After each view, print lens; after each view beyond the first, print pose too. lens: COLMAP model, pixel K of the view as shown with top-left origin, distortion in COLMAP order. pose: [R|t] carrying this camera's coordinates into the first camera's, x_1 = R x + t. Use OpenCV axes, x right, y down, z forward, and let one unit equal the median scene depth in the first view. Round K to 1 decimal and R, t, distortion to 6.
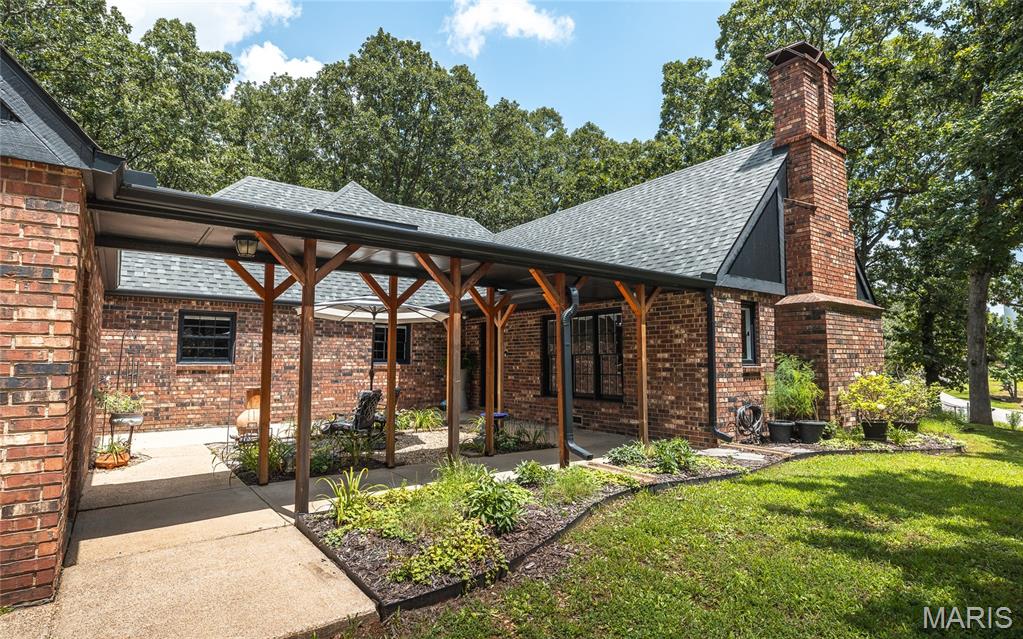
lens RADIAL K [[530.6, 0, 522.1], [0, 530.6, 322.4], [0, 0, 1]] dist [-0.000767, -0.000853]
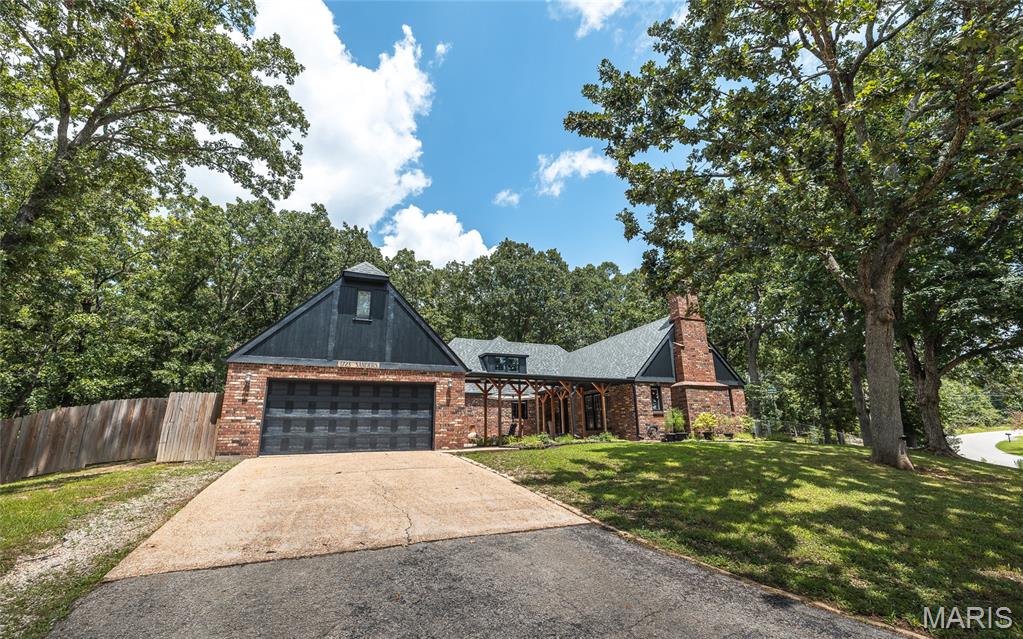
lens RADIAL K [[435.7, 0, 508.5], [0, 435.7, 328.5], [0, 0, 1]] dist [0.001826, 0.000118]
pose [[0.964982, -0.078619, -0.250256, 0.288874], [0.035609, 0.984459, -0.171965, 0.022964], [0.259887, 0.157032, 0.952785, -1.199170]]
